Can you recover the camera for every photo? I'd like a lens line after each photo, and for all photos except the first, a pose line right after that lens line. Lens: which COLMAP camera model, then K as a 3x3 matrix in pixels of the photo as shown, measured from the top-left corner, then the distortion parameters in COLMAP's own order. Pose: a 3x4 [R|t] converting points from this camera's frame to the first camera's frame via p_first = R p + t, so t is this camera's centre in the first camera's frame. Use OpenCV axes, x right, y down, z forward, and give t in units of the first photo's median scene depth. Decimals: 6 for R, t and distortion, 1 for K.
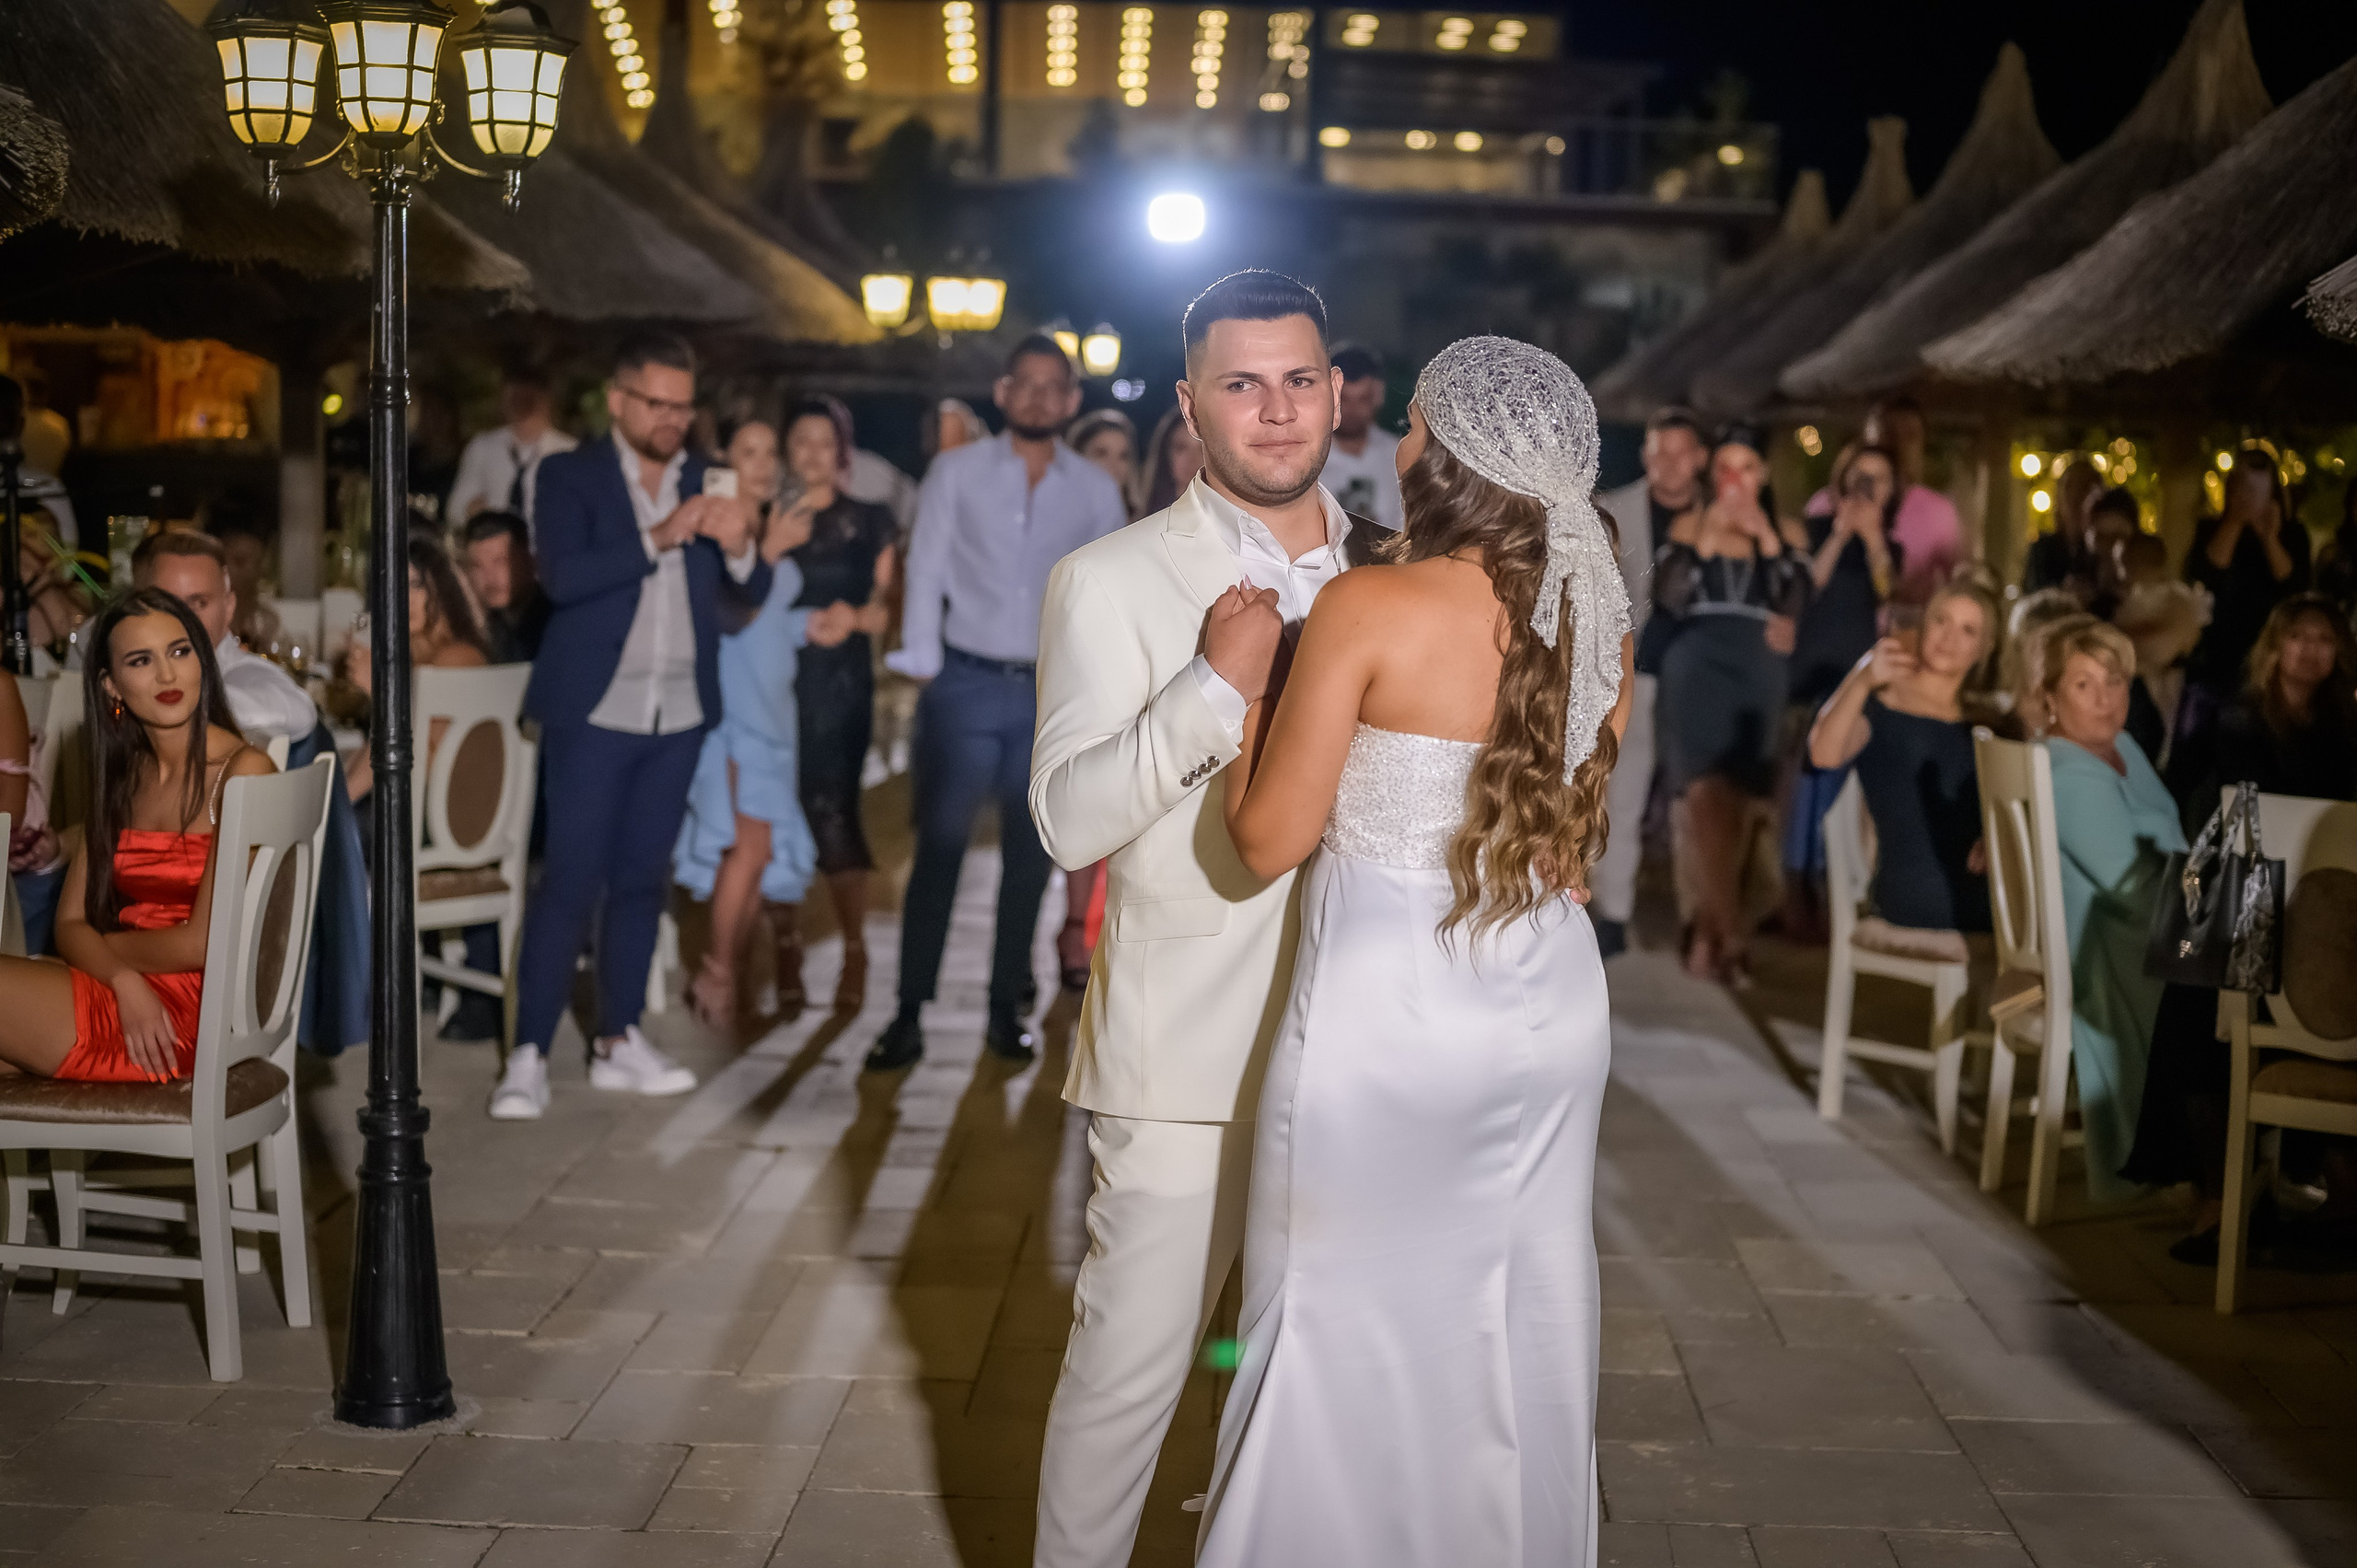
lens RADIAL K [[3387.1, 0, 1178.5], [0, 3387.1, 784.0], [0, 0, 1]] dist [-0.030401, -0.045124]
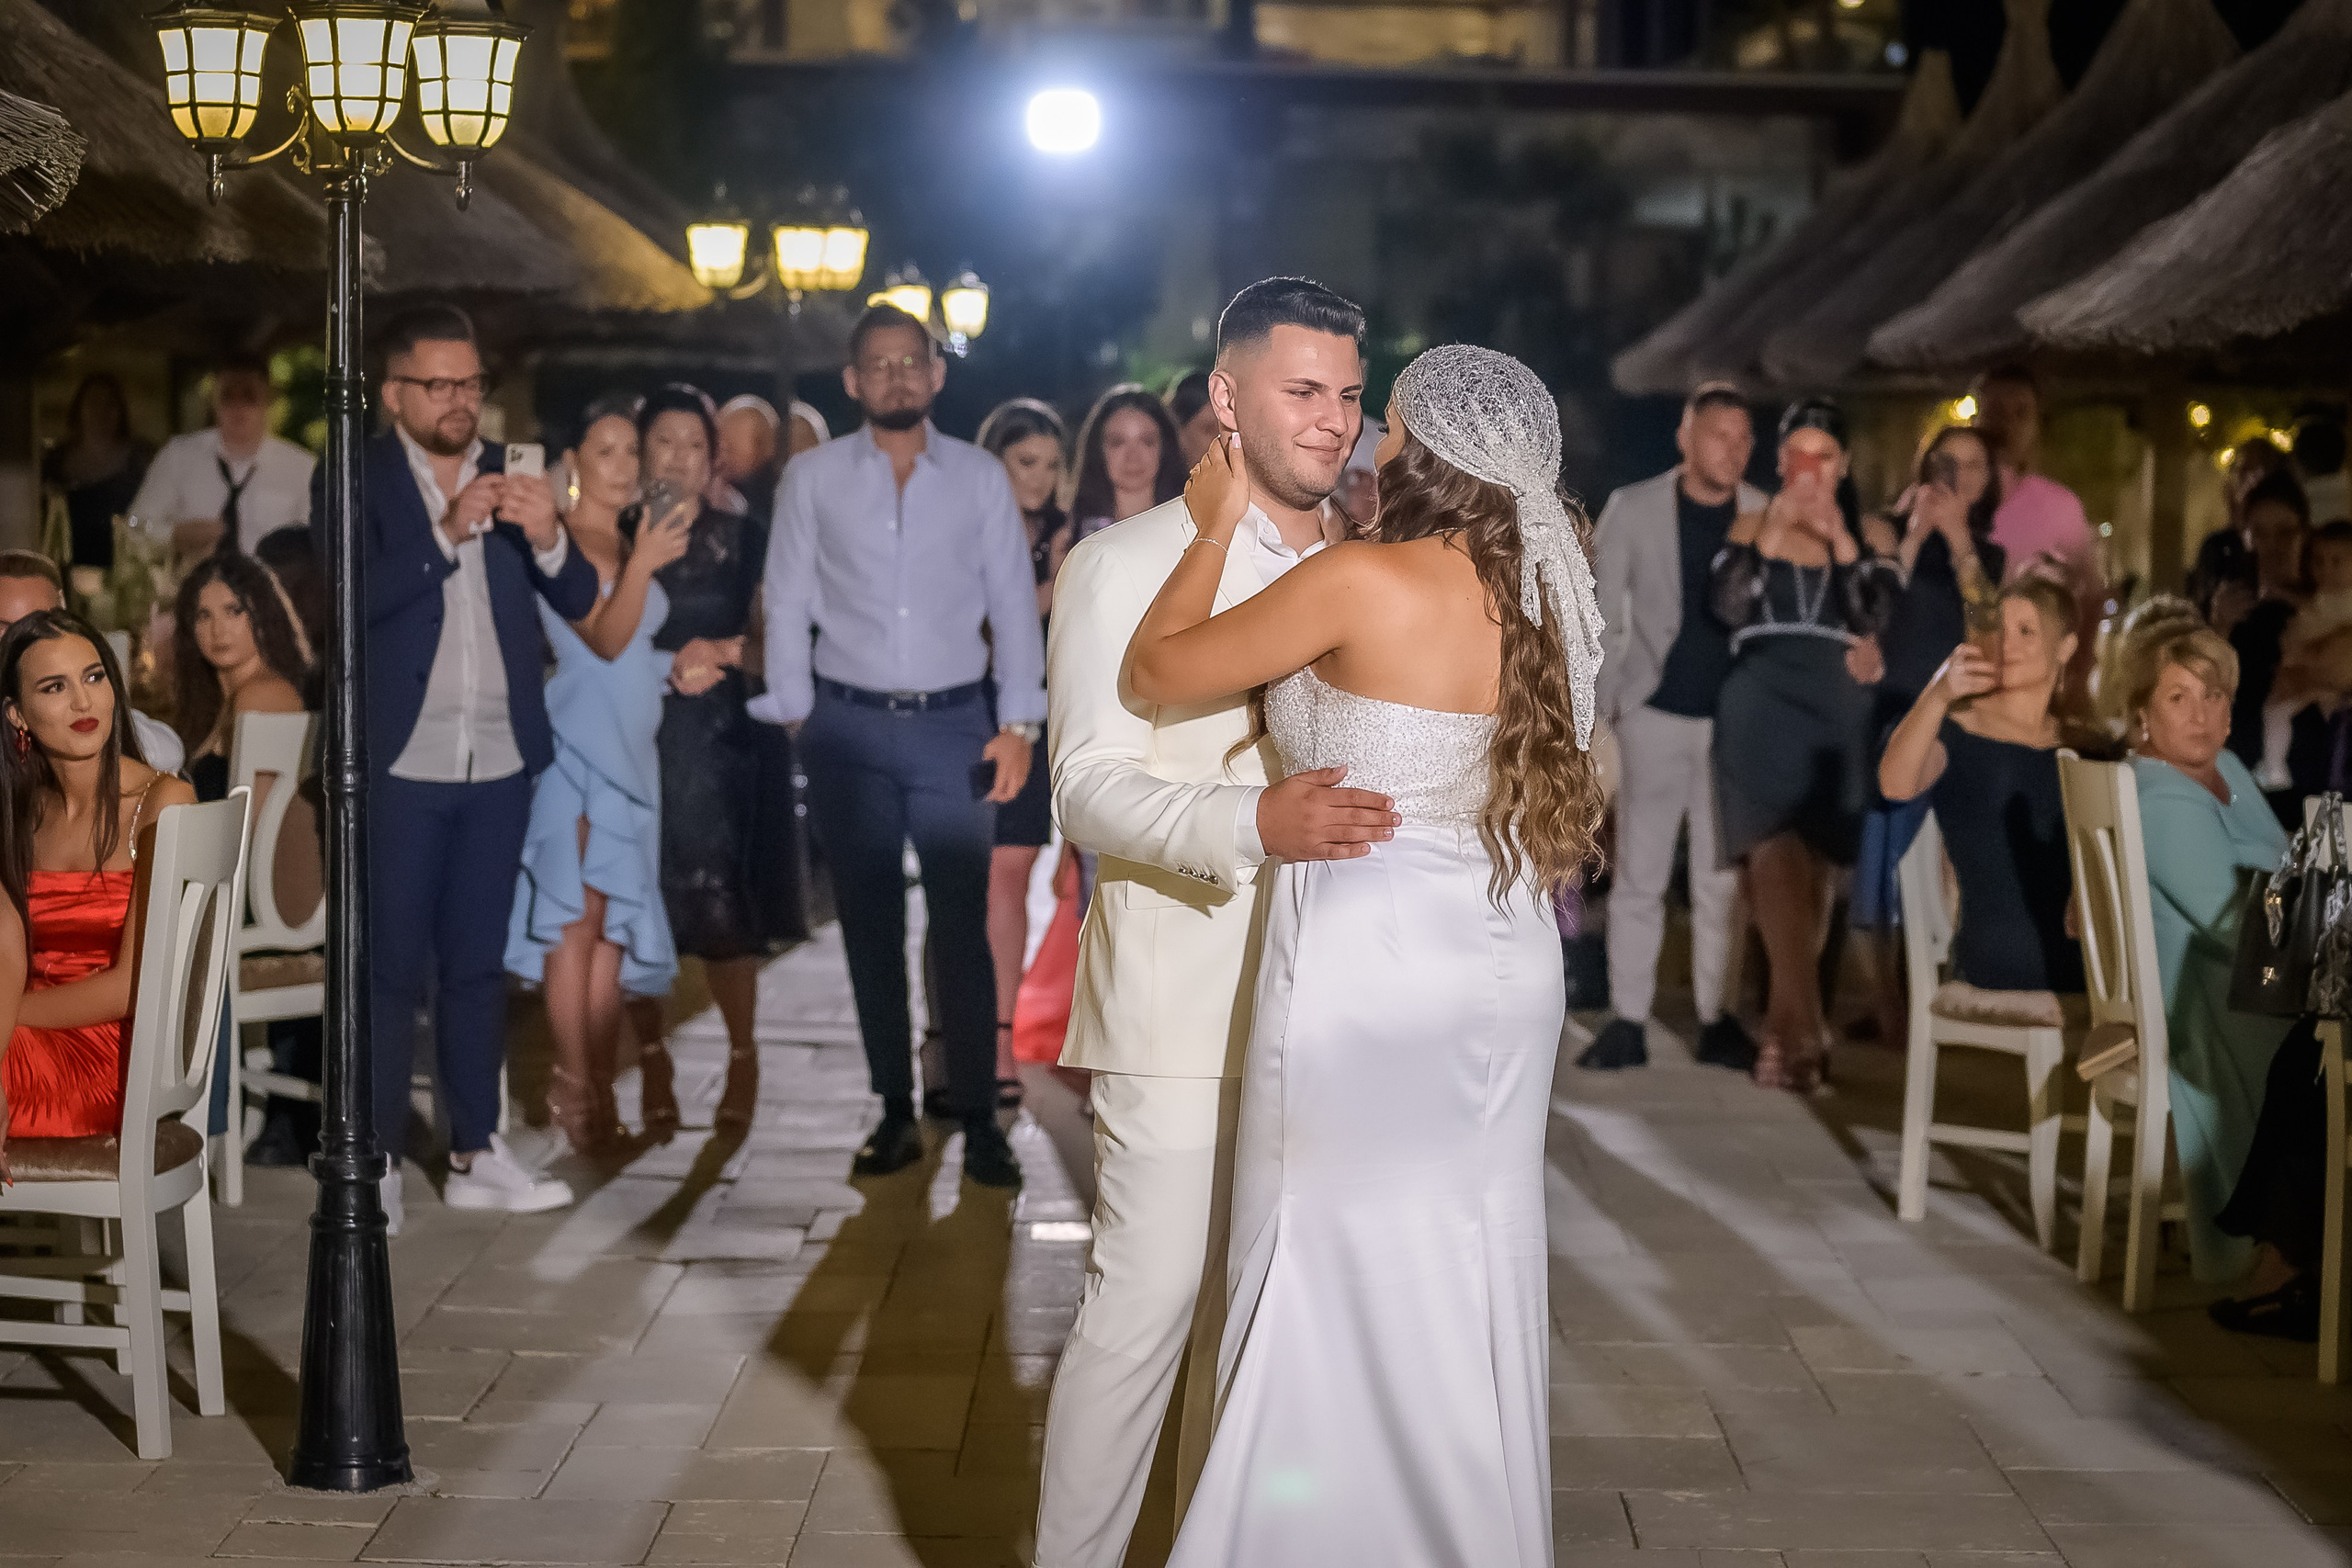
lens RADIAL K [[5178.8, 0, 1176.0], [0, 5178.8, 784.0], [0, 0, 1]] dist [0.012962, -0.395277]
pose [[0.999513, -0.015550, 0.027046, -0.027825], [0.016412, 0.999355, -0.031951, 0.030880], [-0.026531, 0.032379, 0.999123, -0.324828]]
